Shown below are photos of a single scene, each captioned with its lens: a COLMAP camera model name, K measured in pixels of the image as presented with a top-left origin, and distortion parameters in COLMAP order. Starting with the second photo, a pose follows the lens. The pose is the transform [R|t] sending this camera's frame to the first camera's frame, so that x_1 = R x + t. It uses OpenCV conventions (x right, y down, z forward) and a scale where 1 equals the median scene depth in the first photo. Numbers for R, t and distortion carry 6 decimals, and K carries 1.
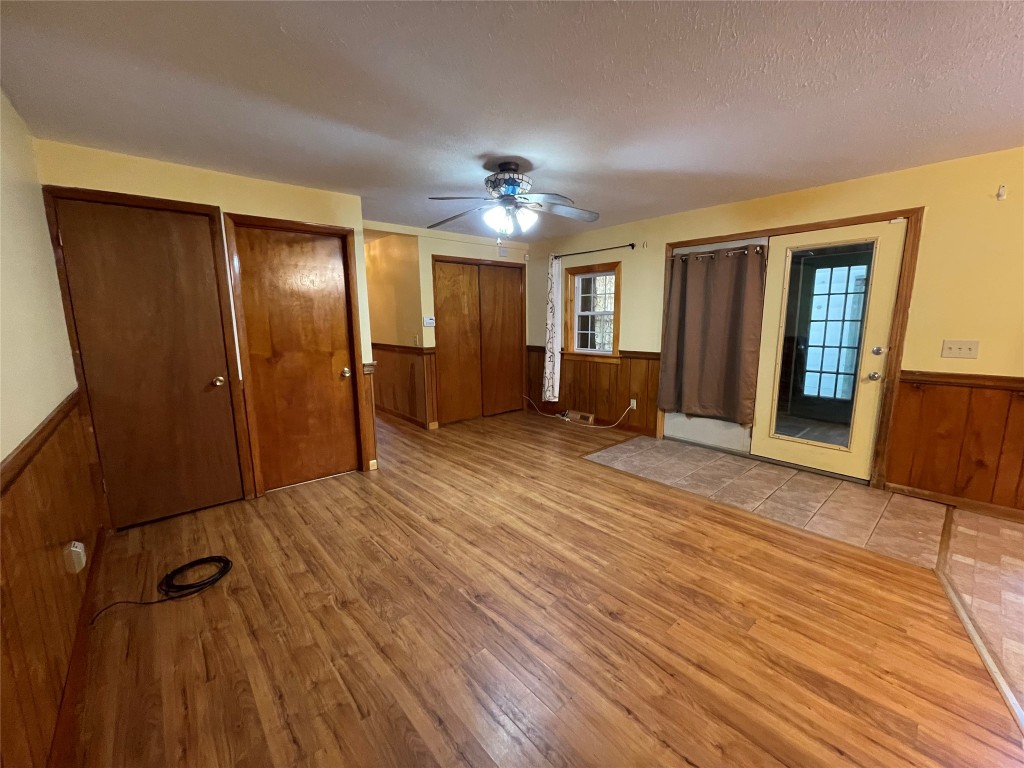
lens RADIAL K [[412.7, 0, 512.7], [0, 412.7, 385.7], [0, 0, 1]] dist [-0.003537, -0.000597]
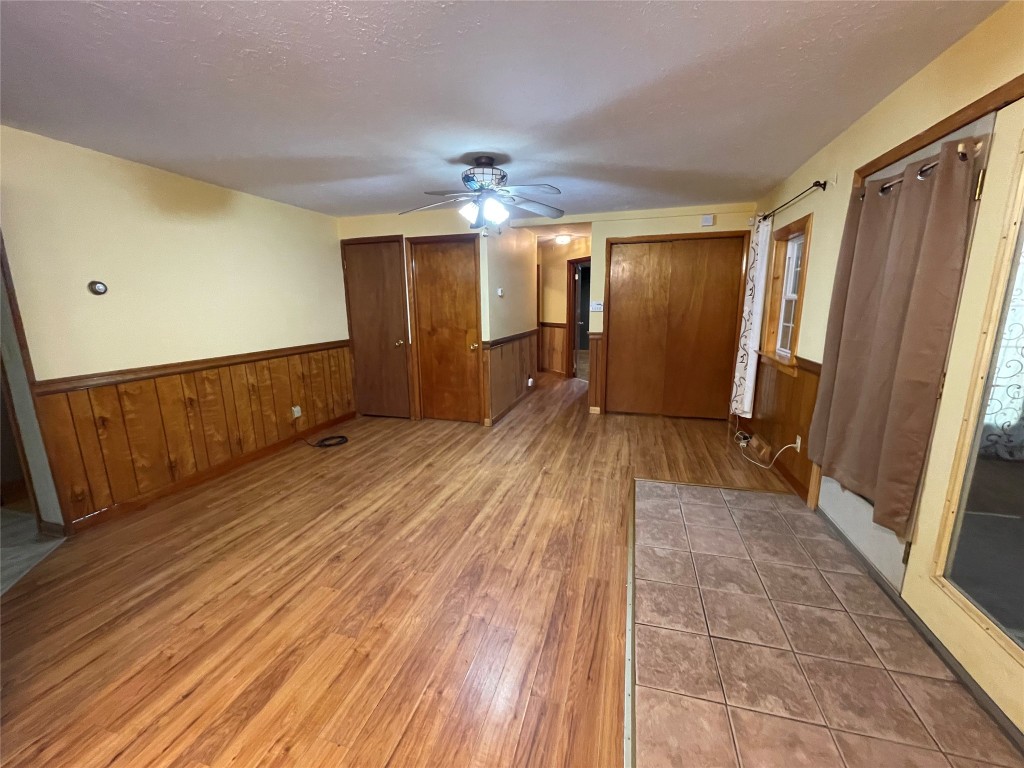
lens RADIAL K [[412.7, 0, 514.3], [0, 412.7, 385.8], [0, 0, 1]] dist [-0.003537, -0.000597]
pose [[0.540496, 0.169504, -0.824095, 0.919480], [-0.130694, 0.984521, 0.116784, -0.095218], [0.831134, 0.044583, 0.554282, 0.476027]]
